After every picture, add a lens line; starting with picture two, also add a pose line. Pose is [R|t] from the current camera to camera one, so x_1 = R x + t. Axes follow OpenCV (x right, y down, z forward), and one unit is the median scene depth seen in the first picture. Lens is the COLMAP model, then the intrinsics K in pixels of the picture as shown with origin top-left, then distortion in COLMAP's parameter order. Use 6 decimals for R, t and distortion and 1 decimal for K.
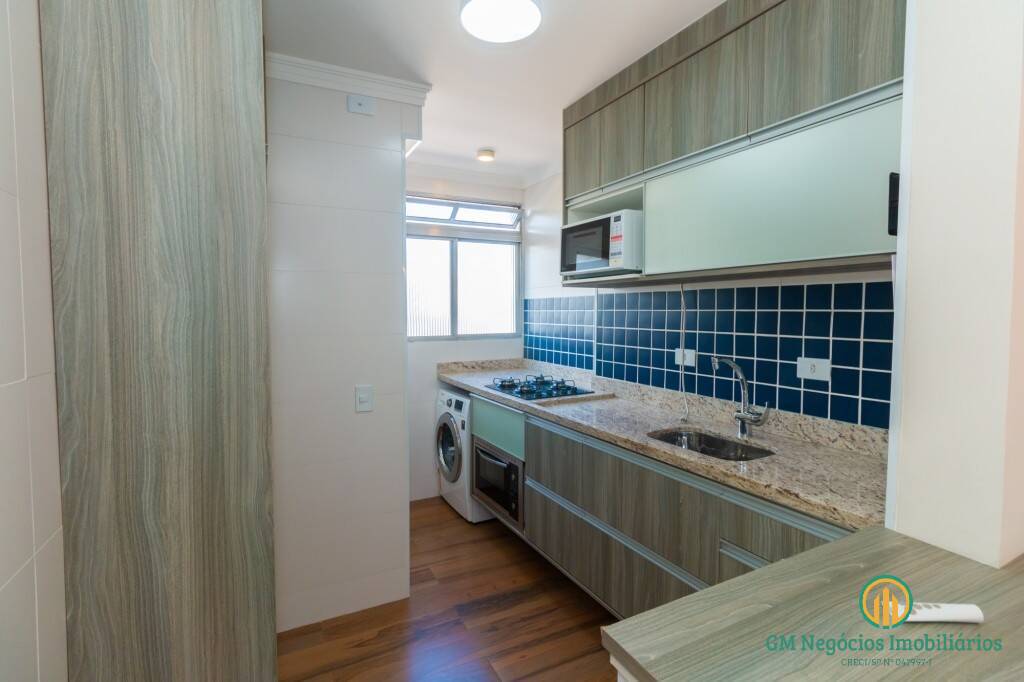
lens RADIAL K [[501.8, 0, 509.4], [0, 501.8, 335.6], [0, 0, 1]] dist [-0.000777, -0.000517]
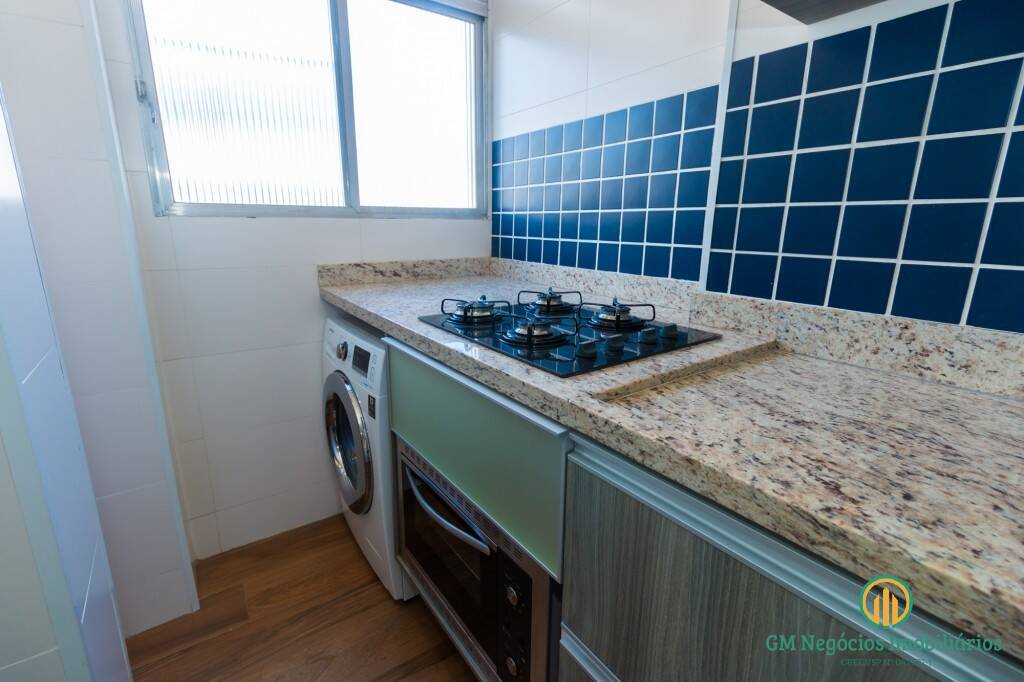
lens RADIAL K [[471.9, 0, 511.4], [0, 471.9, 338.8], [0, 0, 1]] dist [0.002631, 0.000014]
pose [[0.990561, -0.021764, 0.135332, -0.031794], [-0.004340, 0.981839, 0.189668, 0.051499], [-0.137002, -0.188465, 0.972477, 0.718178]]
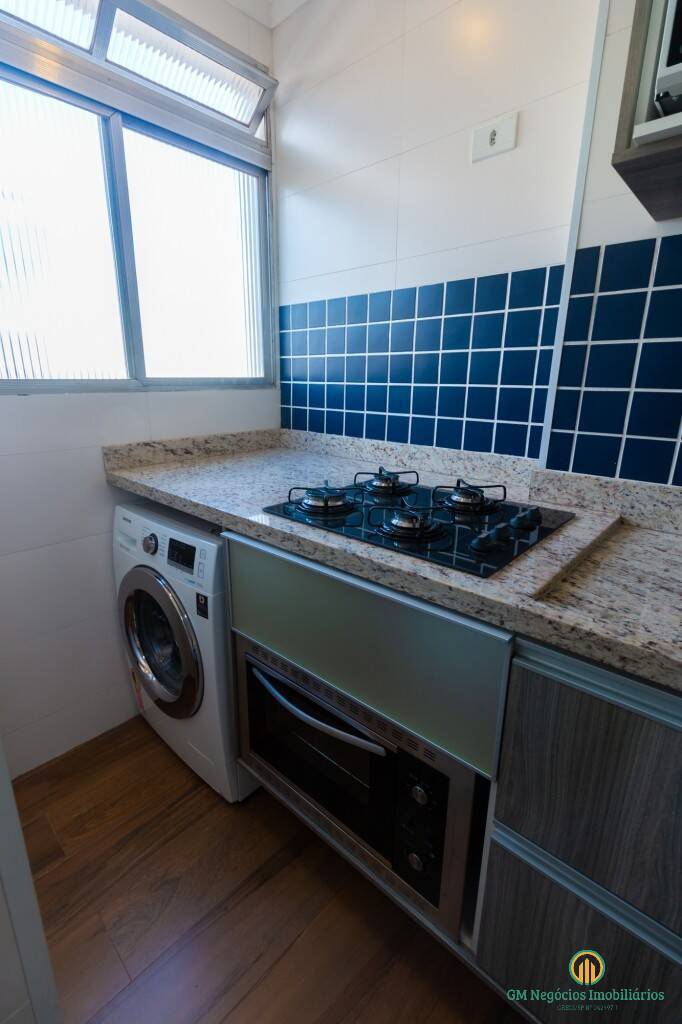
lens RADIAL K [[471.9, 0, 333.6], [0, 471.9, 511.7], [0, 0, 1]] dist [0.002631, 0.000014]
pose [[0.939426, -0.085918, 0.331807, -0.133666], [0.008146, 0.973395, 0.228987, 0.026010], [-0.342654, -0.212414, 0.915133, 0.766647]]
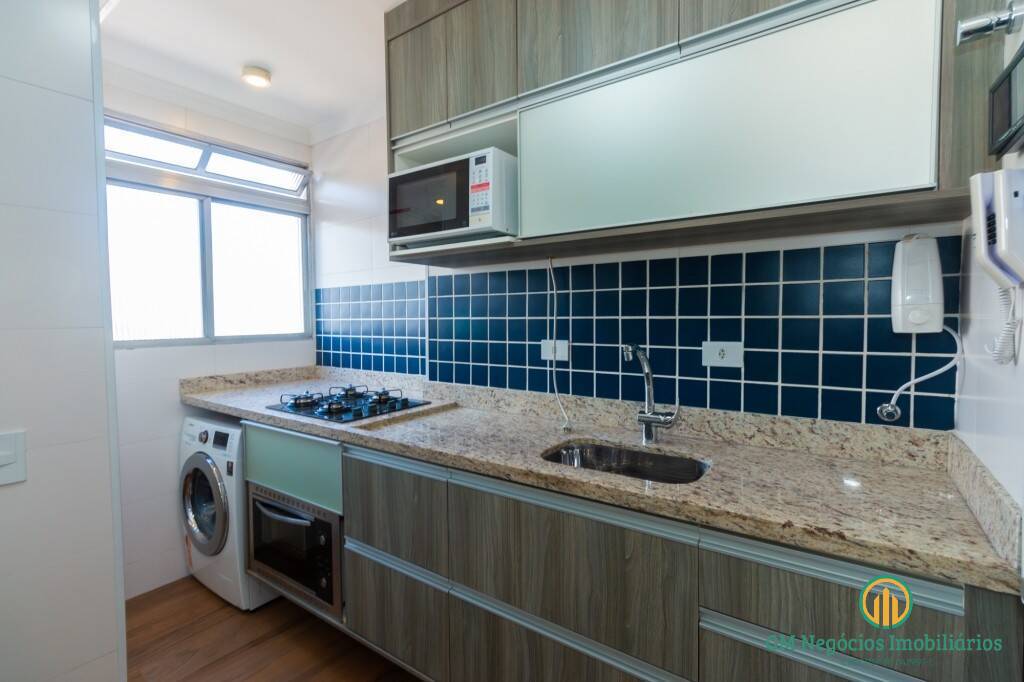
lens RADIAL K [[479.0, 0, 522.9], [0, 479.0, 336.0], [0, 0, 1]] dist [0.004089, 0.000960]
pose [[0.886055, -0.024244, 0.462945, -0.044978], [0.030411, 0.999520, -0.005863, 0.020488], [-0.462581, 0.019274, 0.886368, 0.297489]]
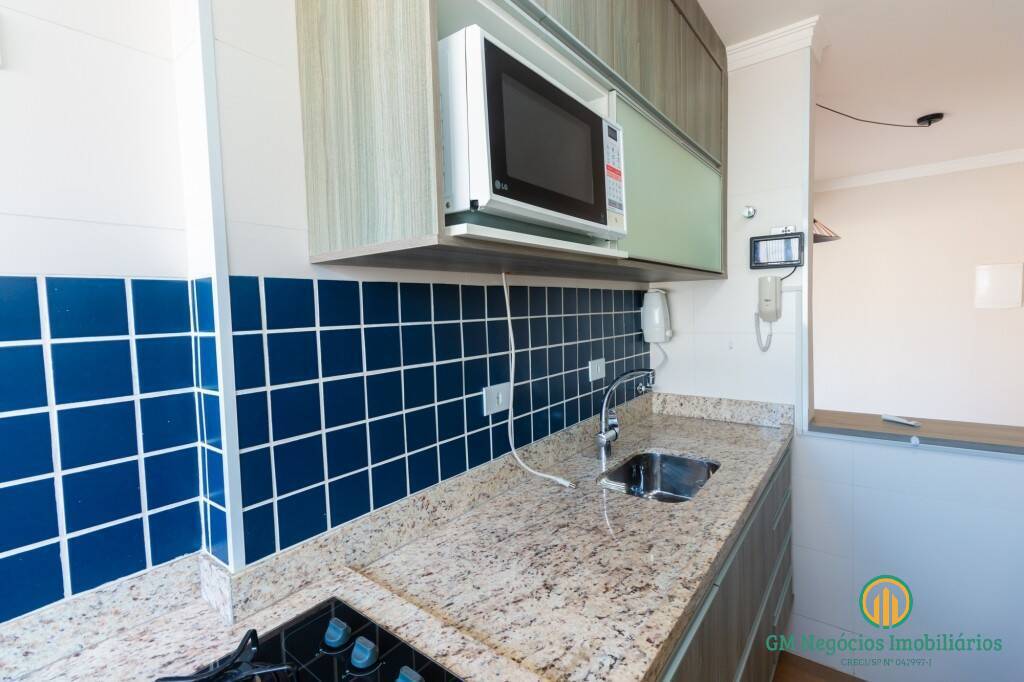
lens RADIAL K [[468.2, 0, 518.5], [0, 468.2, 331.7], [0, 0, 1]] dist [0.003306, 0.000046]
pose [[-0.430123, -0.033563, 0.902146, -0.136424], [0.073022, 0.994741, 0.071824, -0.063756], [-0.899812, 0.096770, -0.425410, 1.055524]]
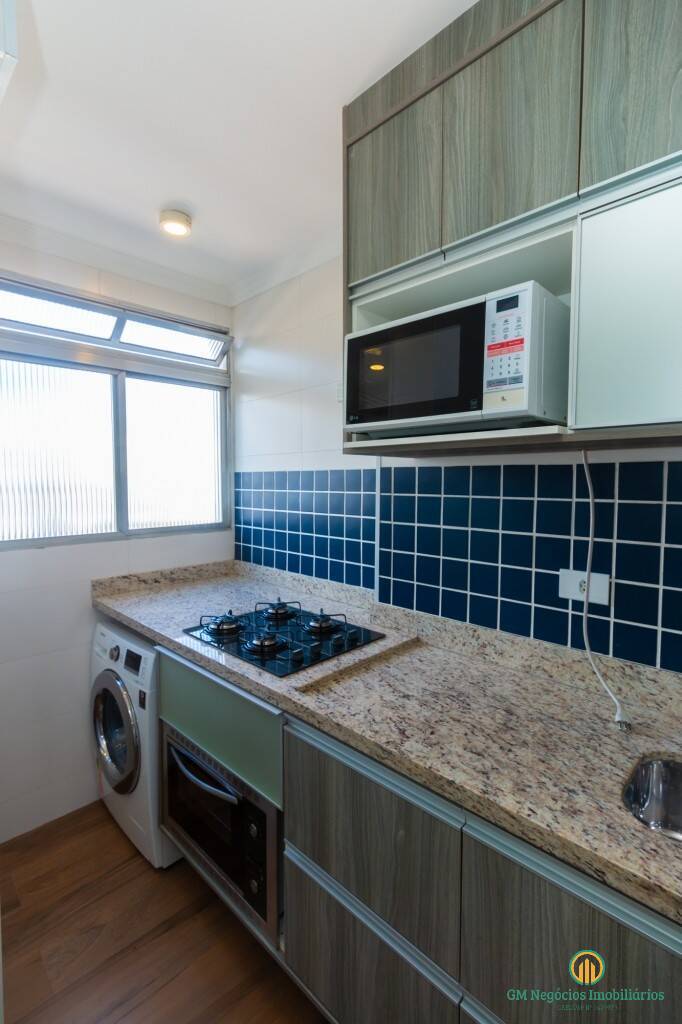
lens RADIAL K [[476.9, 0, 335.9], [0, 476.9, 506.2], [0, 0, 1]] dist [0.003978, 0.000299]
pose [[0.952453, -0.016445, 0.304240, -0.053757], [0.014422, 0.999856, 0.008898, -0.045715], [-0.304343, -0.004087, 0.952554, 0.515746]]
